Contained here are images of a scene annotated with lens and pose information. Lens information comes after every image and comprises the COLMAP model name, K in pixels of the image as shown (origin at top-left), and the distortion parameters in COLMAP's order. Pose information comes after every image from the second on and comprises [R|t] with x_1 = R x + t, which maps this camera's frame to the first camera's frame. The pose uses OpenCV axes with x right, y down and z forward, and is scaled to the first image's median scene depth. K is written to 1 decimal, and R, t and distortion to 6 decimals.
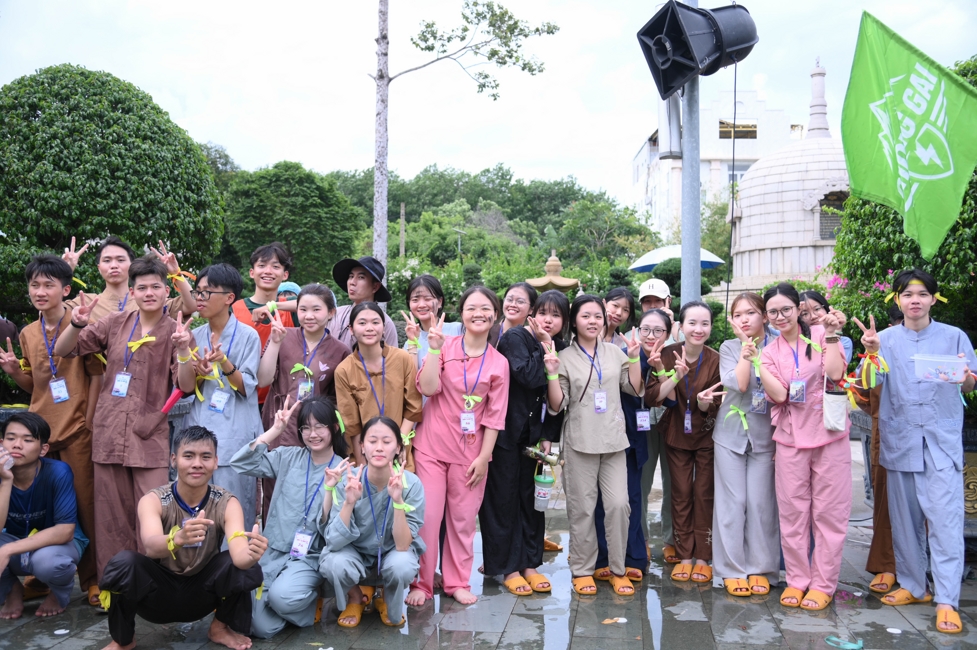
lens RADIAL K [[951.4, 0, 492.1], [0, 951.4, 341.1], [0, 0, 1]] dist [-0.038986, 0.012486]
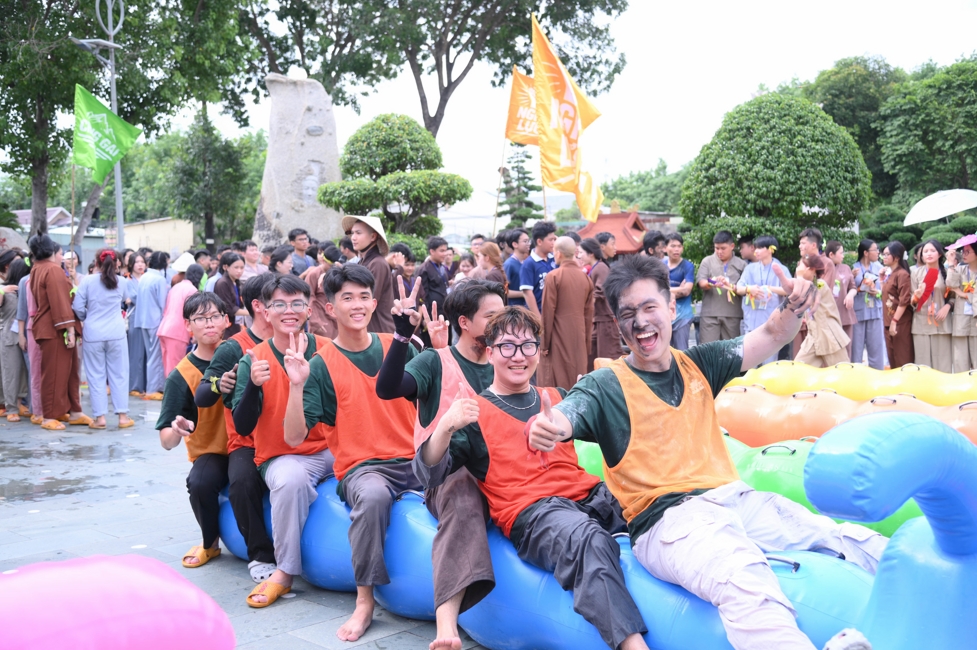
lens RADIAL K [[1118.3, 0, 488.5], [0, 1118.3, 325.0], [0, 0, 1]] dist [0.003134, -0.024463]
pose [[0.812377, 0.003121, -0.583125, 0.256067], [0.023137, 0.999026, 0.037580, 0.005097], [0.582674, -0.044021, 0.811513, -0.788450]]
